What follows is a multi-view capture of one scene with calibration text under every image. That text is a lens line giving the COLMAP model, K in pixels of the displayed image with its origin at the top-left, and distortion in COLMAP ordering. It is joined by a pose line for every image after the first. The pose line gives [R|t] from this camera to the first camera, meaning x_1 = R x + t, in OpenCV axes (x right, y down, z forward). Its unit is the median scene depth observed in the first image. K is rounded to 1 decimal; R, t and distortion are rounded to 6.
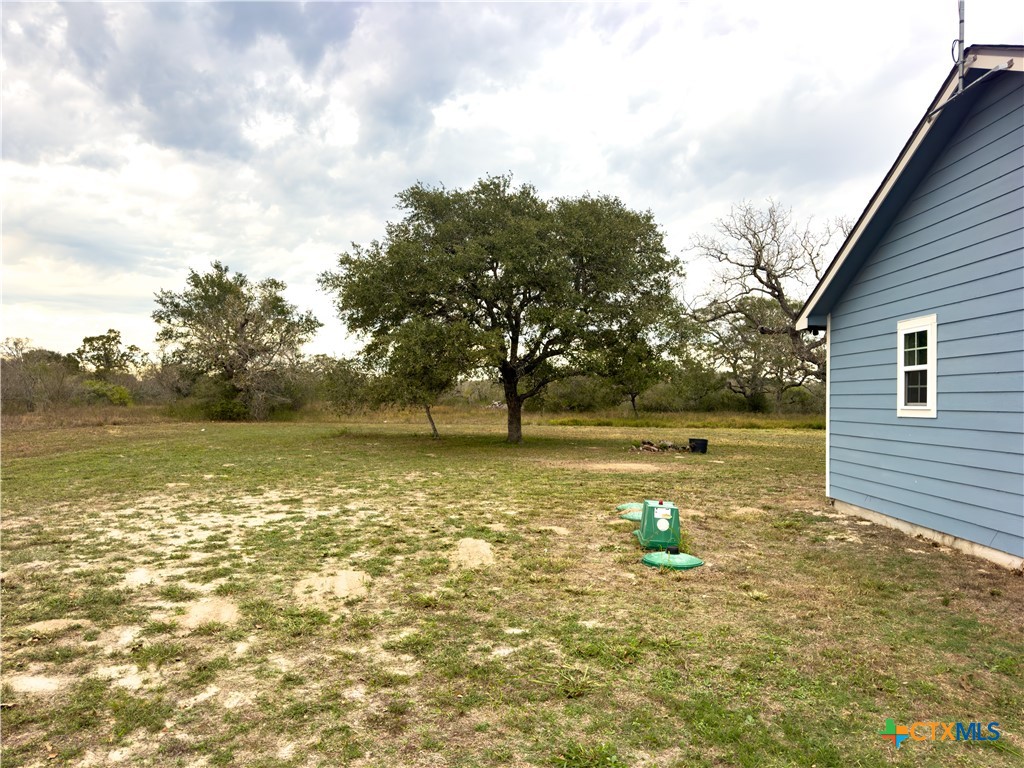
lens RADIAL K [[735.9, 0, 515.4], [0, 735.9, 383.8], [0, 0, 1]] dist [0.045904, -0.073086]
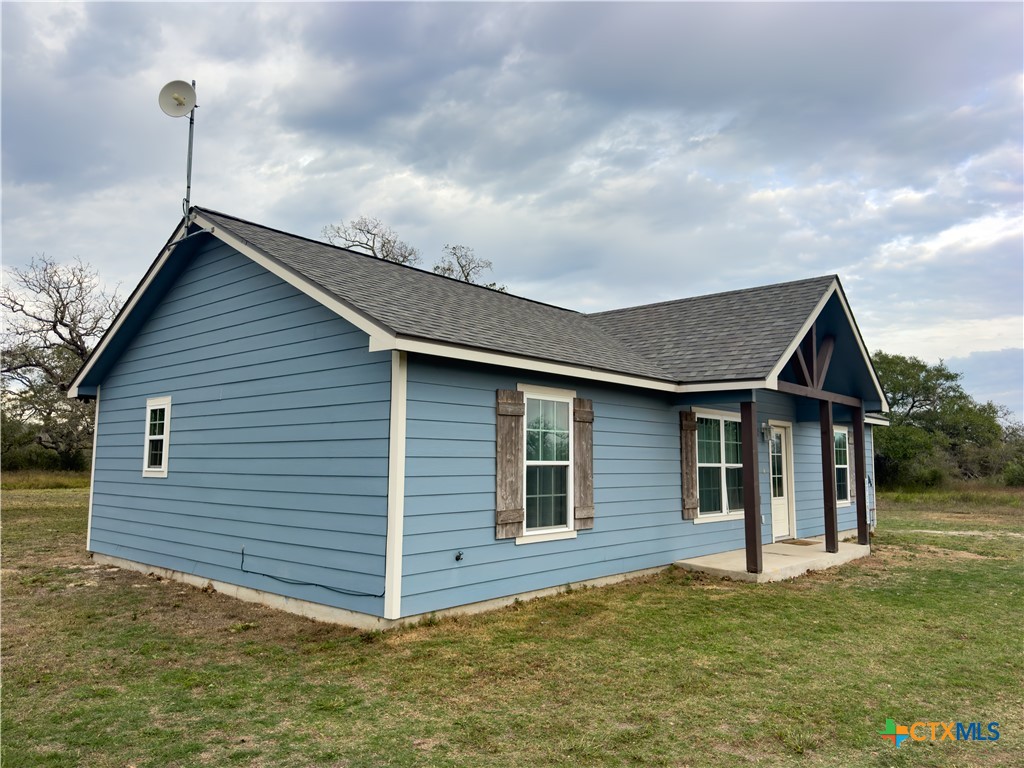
lens RADIAL K [[721.0, 0, 514.6], [0, 721.0, 389.3], [0, 0, 1]] dist [0.059848, -0.059753]
pose [[0.656943, 0.066840, 0.750972, 0.006141], [-0.014850, 0.997016, -0.075748, -0.014771], [-0.753794, 0.038610, 0.655976, -0.214721]]
